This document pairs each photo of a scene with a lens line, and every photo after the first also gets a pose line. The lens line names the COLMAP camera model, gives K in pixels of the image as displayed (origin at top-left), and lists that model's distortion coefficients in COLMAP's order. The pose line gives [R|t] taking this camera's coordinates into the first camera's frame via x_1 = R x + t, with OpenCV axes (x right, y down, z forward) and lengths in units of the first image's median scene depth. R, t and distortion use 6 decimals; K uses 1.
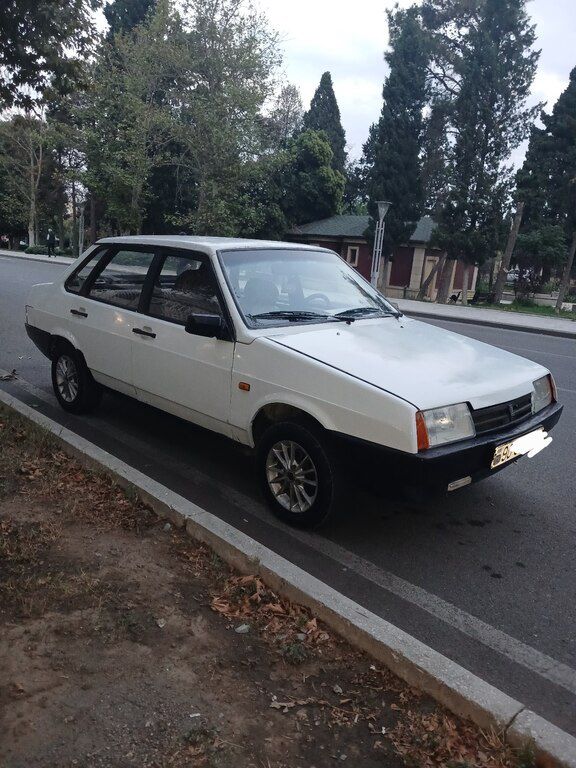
lens RADIAL K [[599.5, 0, 286.4], [0, 599.5, 367.0], [0, 0, 1]] dist [0.003237, 0.000811]
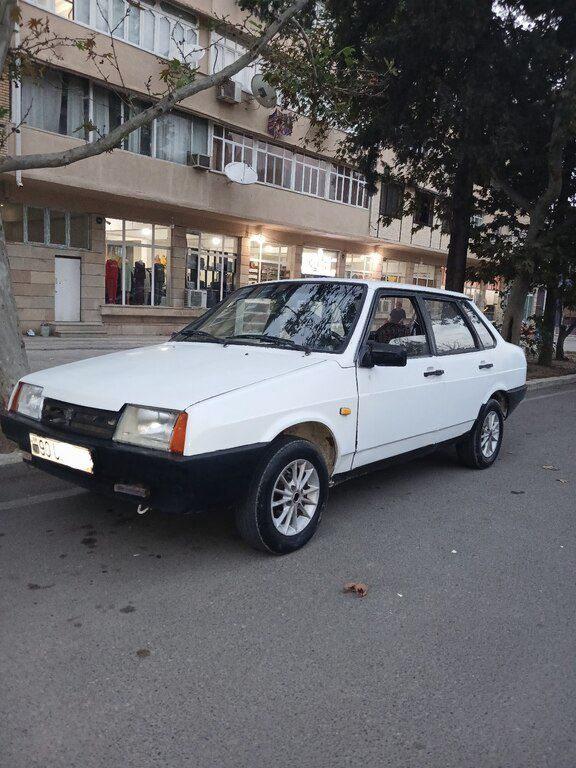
lens RADIAL K [[598.3, 0, 285.9], [0, 598.3, 396.7], [0, 0, 1]] dist [0.113459, -0.301446]
pose [[0.099768, 0.081886, -0.991636, 1.145288], [-0.232159, 0.971017, 0.056826, -0.074091], [0.967548, 0.224547, 0.115887, 1.034483]]
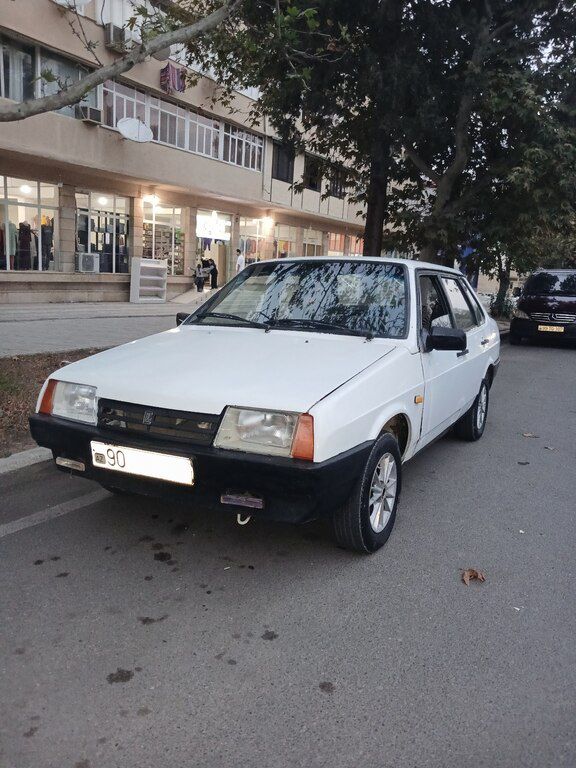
lens RADIAL K [[604.4, 0, 288.0], [0, 604.4, 384.0], [0, 0, 1]] dist [0.002471, -0.007751]
pose [[0.304890, 0.114187, -0.945518, 1.036640], [-0.211343, 0.976146, 0.049736, -0.048188], [0.928642, 0.184664, 0.321750, 0.770843]]
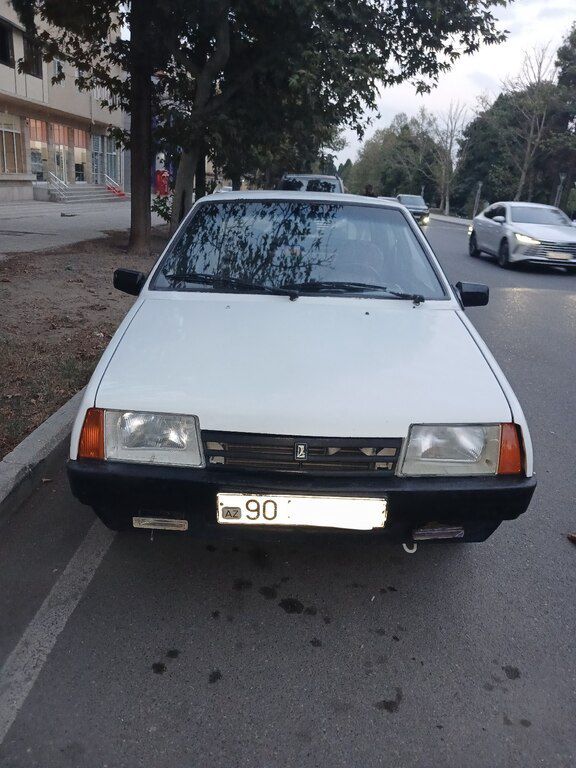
lens RADIAL K [[609.7, 0, 288.0], [0, 609.7, 384.0], [0, 0, 1]] dist [-0.003829, -0.003760]
pose [[0.712714, 0.193297, -0.674296, 0.662791], [-0.149828, 0.981048, 0.122868, -0.062253], [0.685267, 0.013459, 0.728168, 0.449520]]
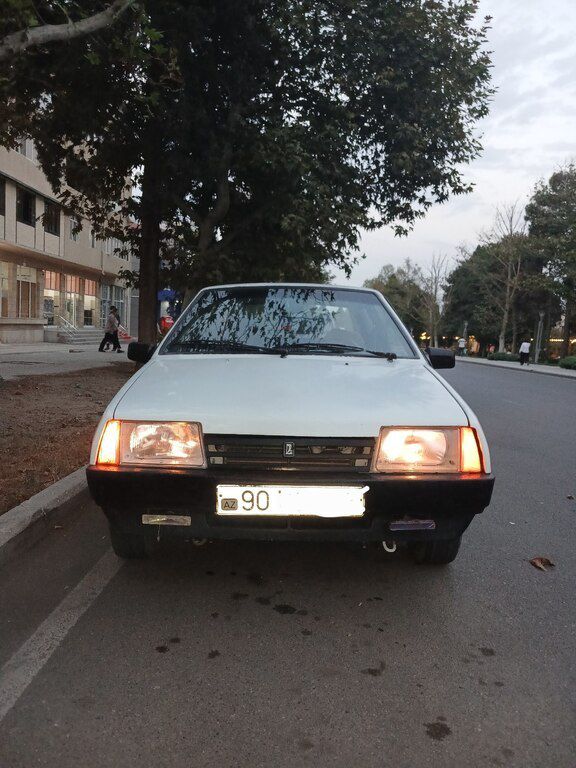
lens RADIAL K [[608.3, 0, 288.2], [0, 608.3, 379.3], [0, 0, 1]] dist [-0.001660, -0.006373]
pose [[0.716159, 0.016449, -0.697744, 0.758327], [-0.130172, 0.985328, -0.110380, 0.059476], [0.685691, 0.169876, 0.707793, 0.391030]]
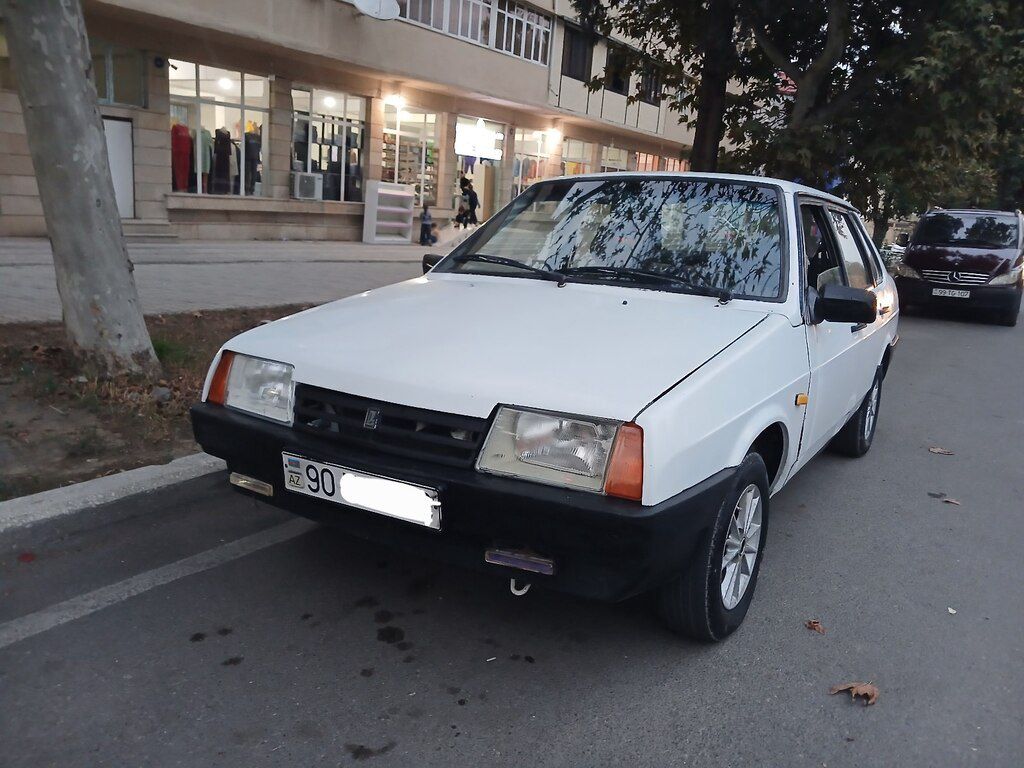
lens RADIAL K [[813.0, 0, 541.0], [0, 813.0, 383.4], [0, 0, 1]] dist [-0.003829, -0.003760]
pose [[0.264228, 0.152073, -0.952395, 0.914331], [-0.238184, 0.967193, 0.088355, -0.046018], [0.934587, 0.203499, 0.291781, 0.790997]]
